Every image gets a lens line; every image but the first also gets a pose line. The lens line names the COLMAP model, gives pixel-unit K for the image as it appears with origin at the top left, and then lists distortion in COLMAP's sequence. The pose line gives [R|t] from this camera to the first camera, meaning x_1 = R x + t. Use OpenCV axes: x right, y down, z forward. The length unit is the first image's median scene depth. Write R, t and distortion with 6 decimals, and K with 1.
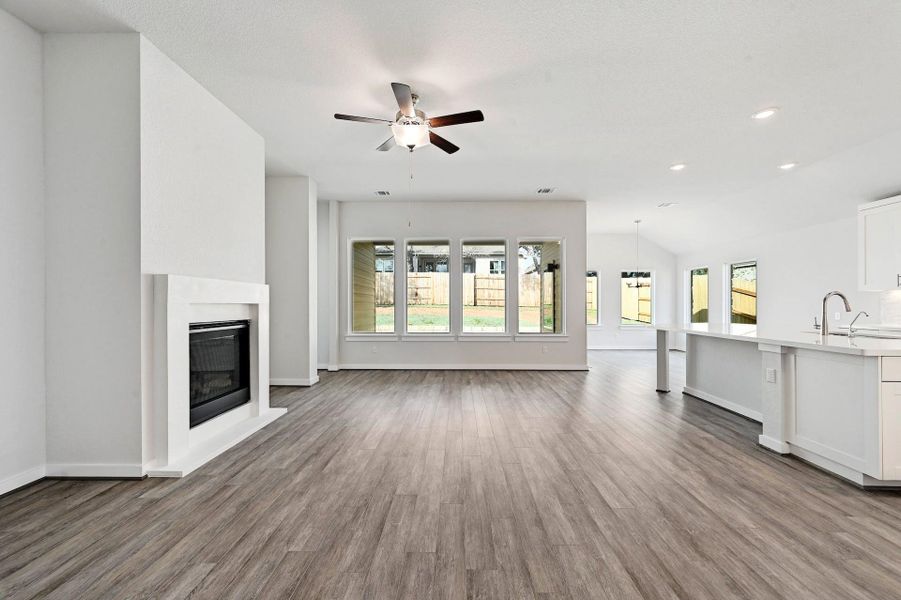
lens RADIAL K [[361.3, 0, 451.6], [0, 361.3, 304.4], [0, 0, 1]] dist [0.001341, 0.000431]
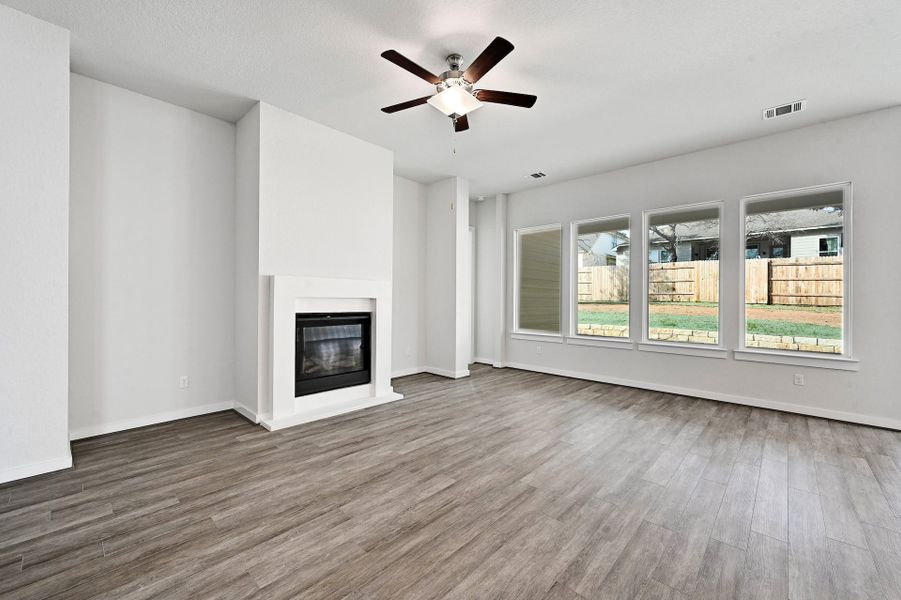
lens RADIAL K [[361.3, 0, 451.6], [0, 361.3, 302.4], [0, 0, 1]] dist [0.001341, 0.000431]
pose [[0.743727, 0.012976, -0.668357, 0.497494], [-0.009538, 0.999916, 0.008799, -0.001813], [0.668415, -0.000169, 0.743788, 0.388088]]
